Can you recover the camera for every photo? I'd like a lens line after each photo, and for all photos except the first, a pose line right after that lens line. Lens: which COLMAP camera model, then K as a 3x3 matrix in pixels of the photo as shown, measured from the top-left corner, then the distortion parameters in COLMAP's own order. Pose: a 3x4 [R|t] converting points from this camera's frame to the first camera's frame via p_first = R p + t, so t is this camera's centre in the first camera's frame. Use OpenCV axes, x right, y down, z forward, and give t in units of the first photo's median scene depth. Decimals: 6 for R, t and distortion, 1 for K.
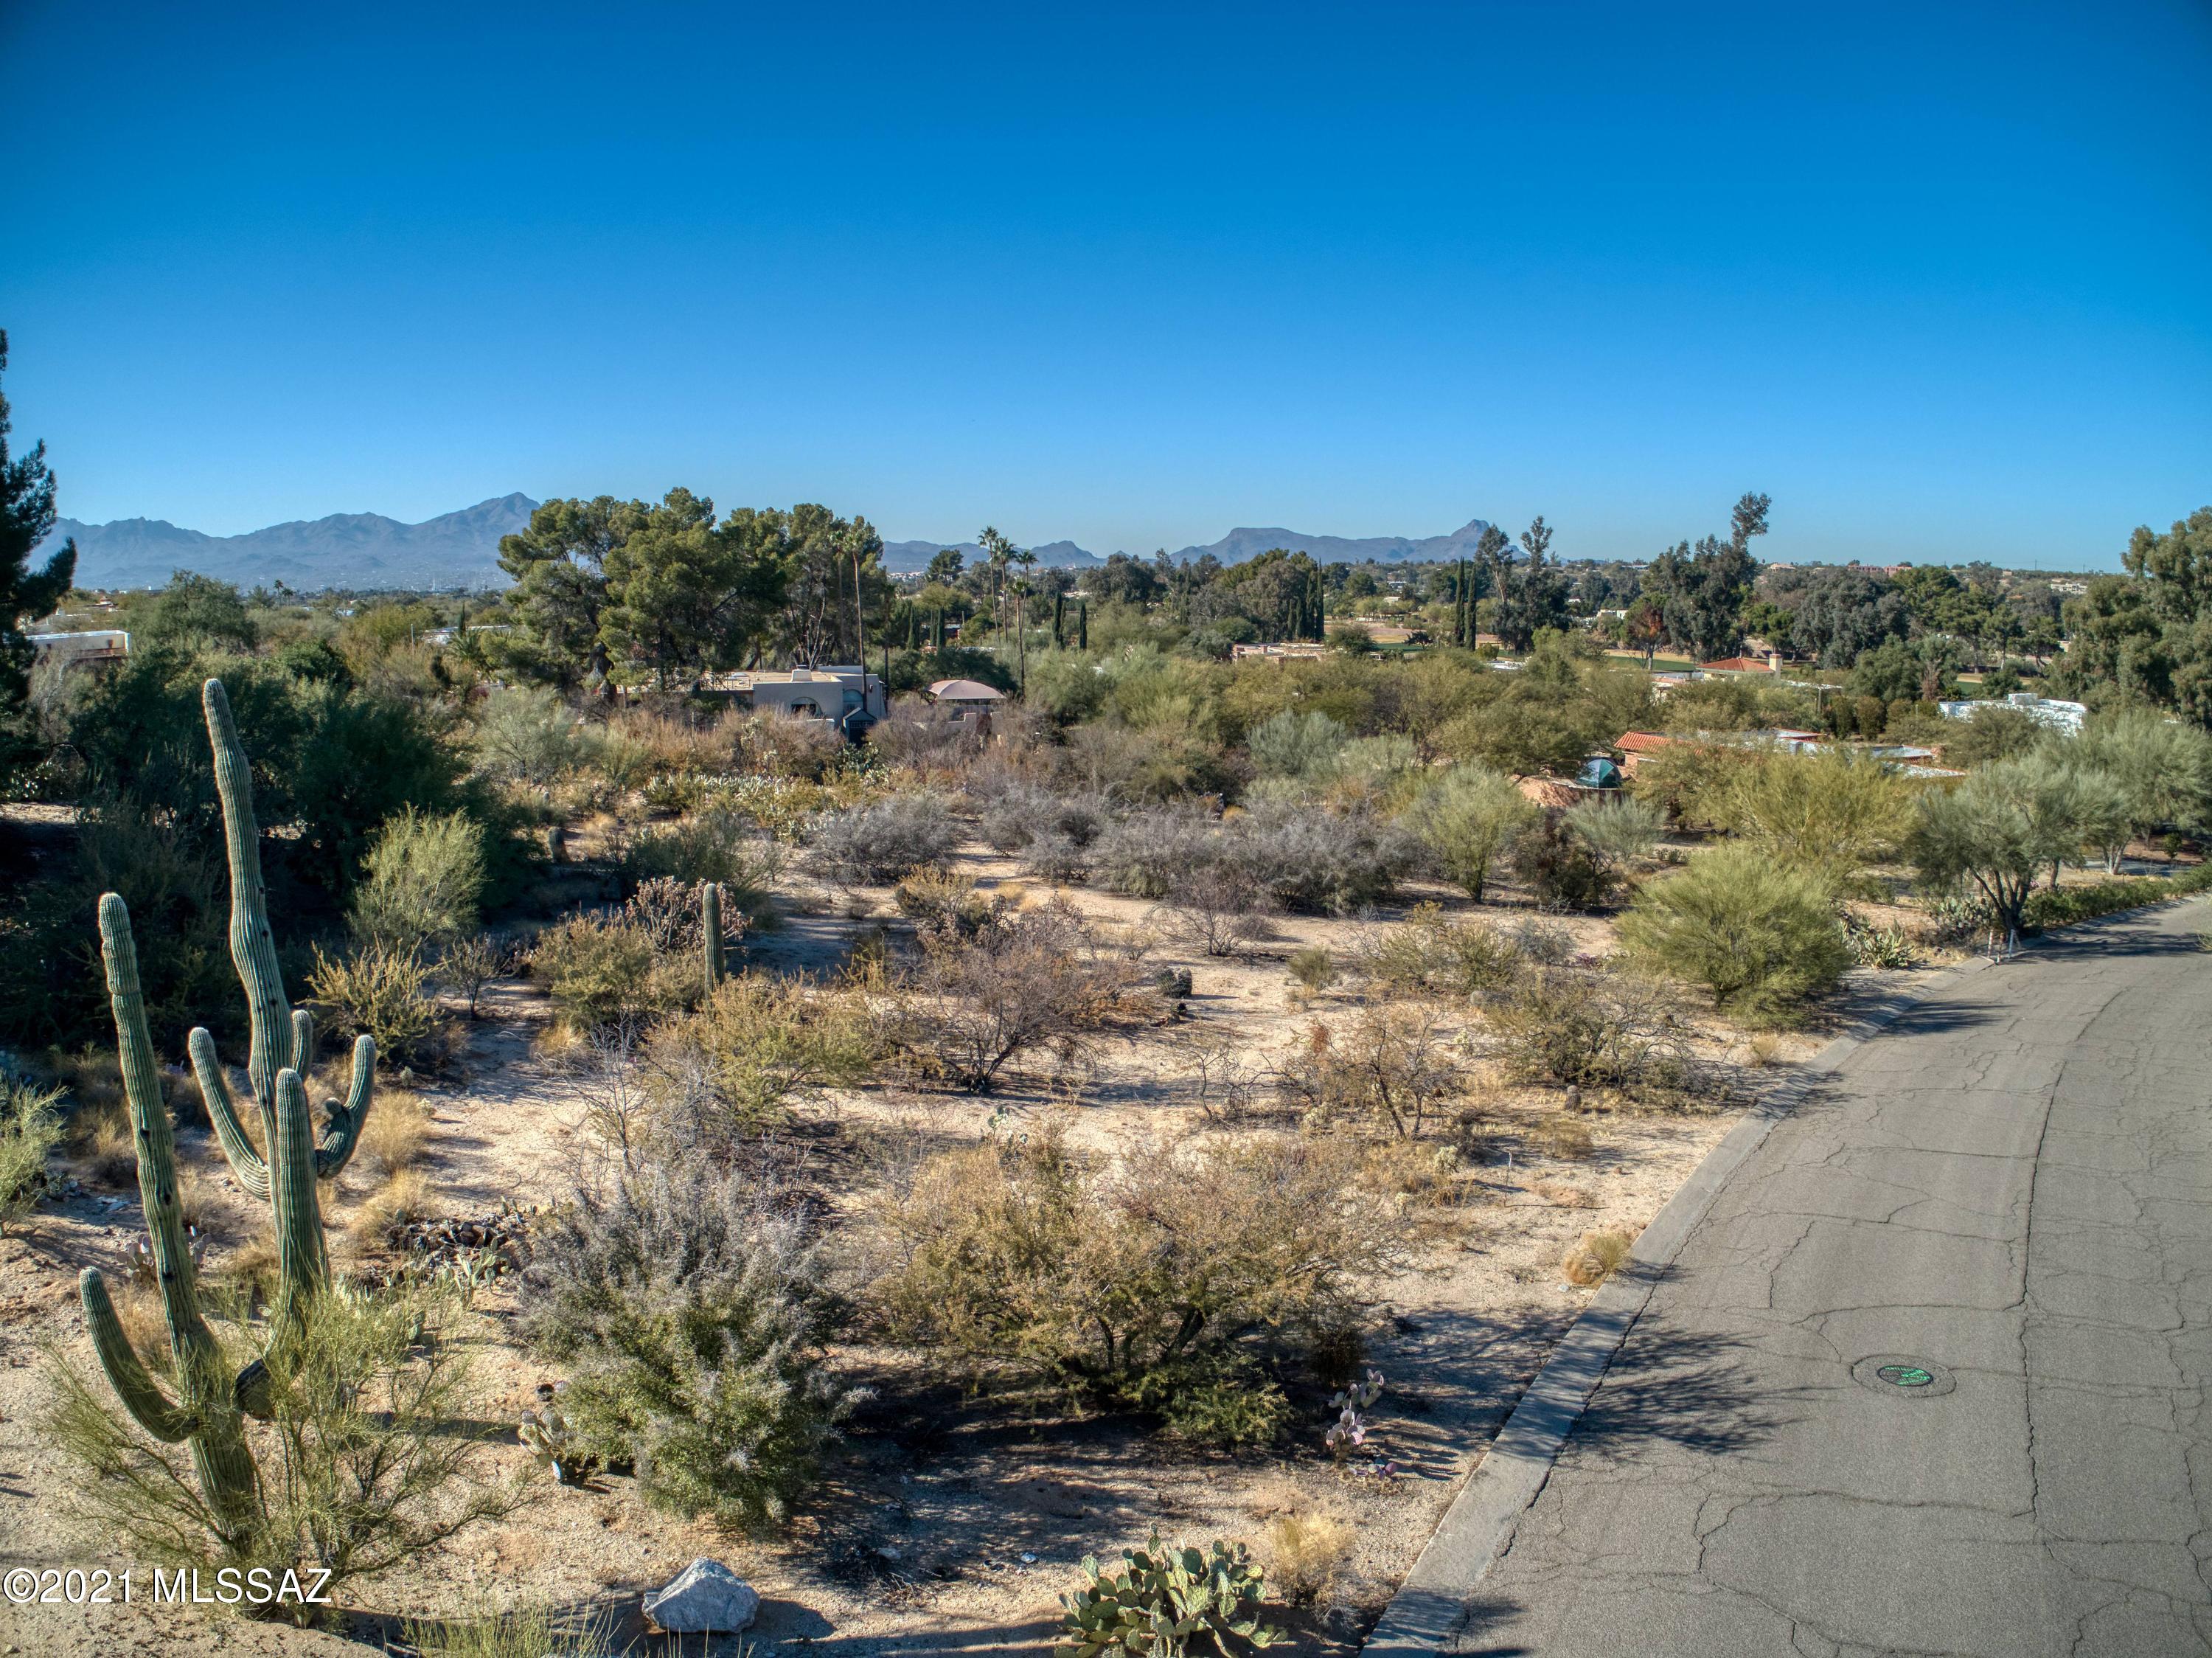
lens RADIAL K [[1667.0, 0, 1091.1], [0, 1667.0, 832.9], [0, 0, 1]] dist [-0.253590, 0.070405]
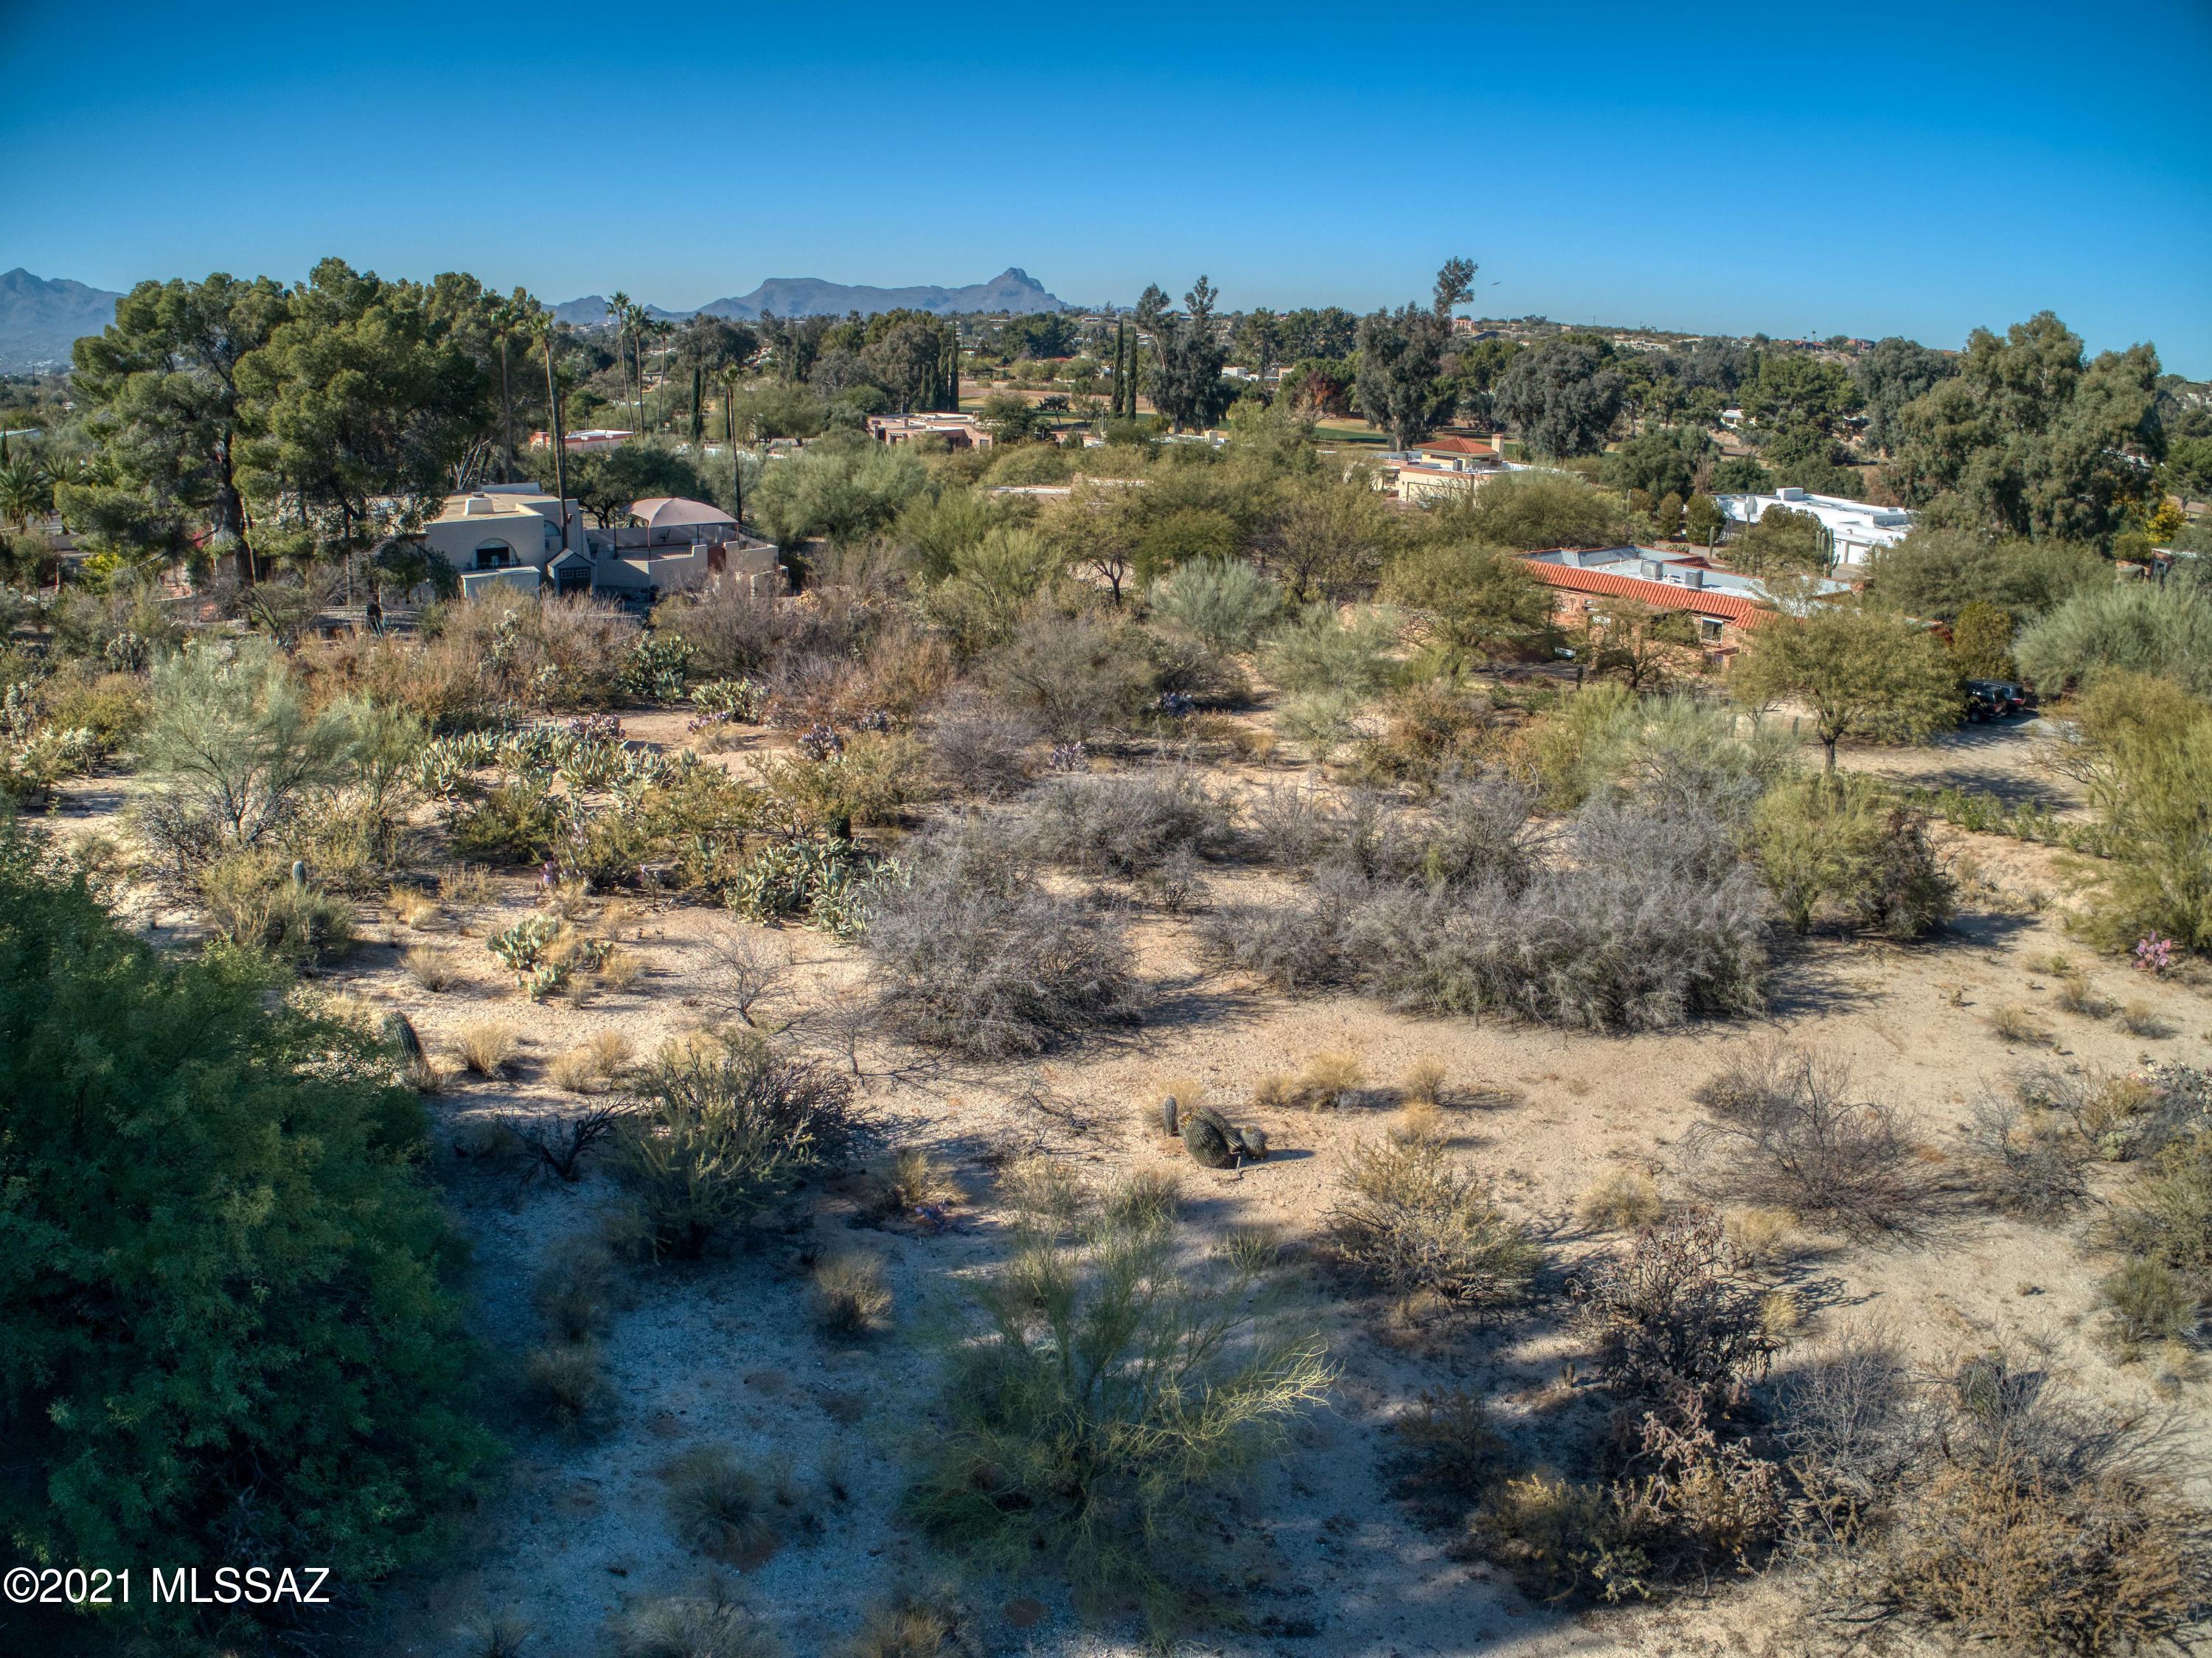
lens RADIAL K [[1667.0, 0, 1084.4], [0, 1667.0, 838.4], [0, 0, 1]] dist [-0.253590, 0.070405]
pose [[0.962979, -0.063106, 0.262086, -0.124653], [0.022619, 0.987700, 0.154714, -0.058924], [-0.268626, -0.143058, 0.952562, 0.249786]]
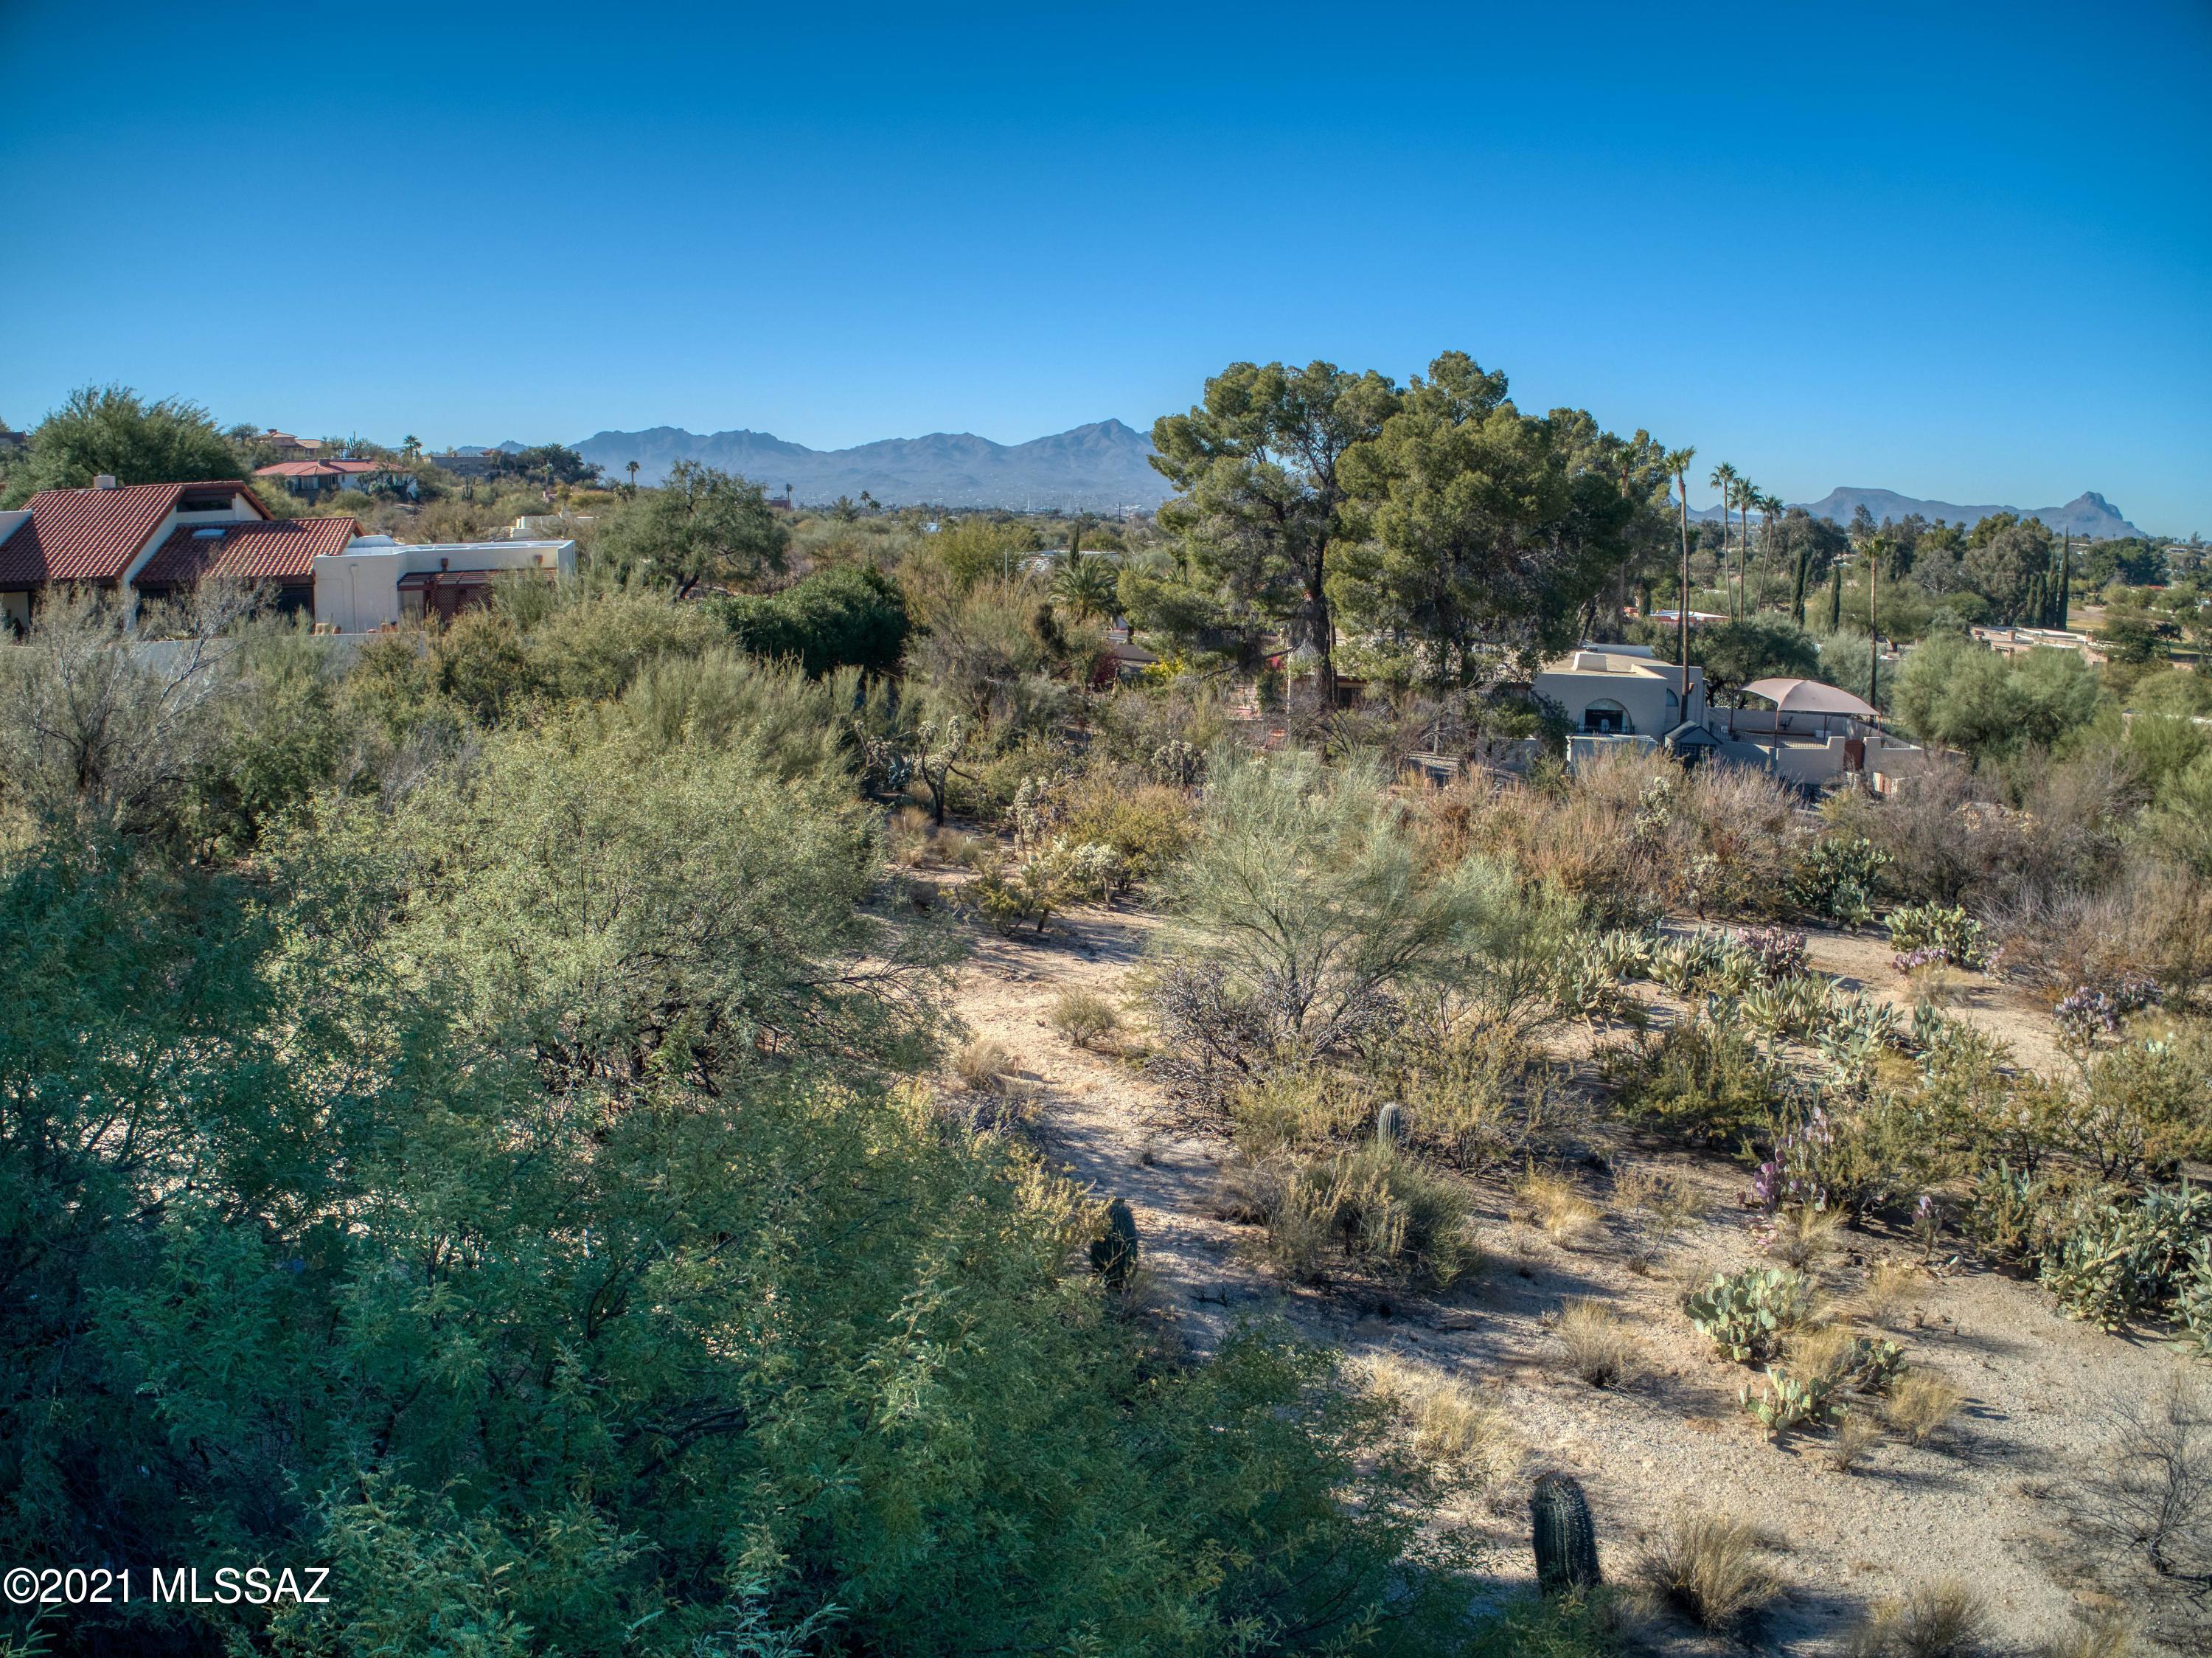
lens RADIAL K [[1667.0, 0, 1097.5], [0, 1667.0, 829.2], [0, 0, 1]] dist [-0.253590, 0.070405]
pose [[0.940323, 0.080256, -0.330685, -0.159758], [-0.068621, 0.996548, 0.046733, -0.051921], [0.333294, -0.021252, 0.942584, 0.370217]]
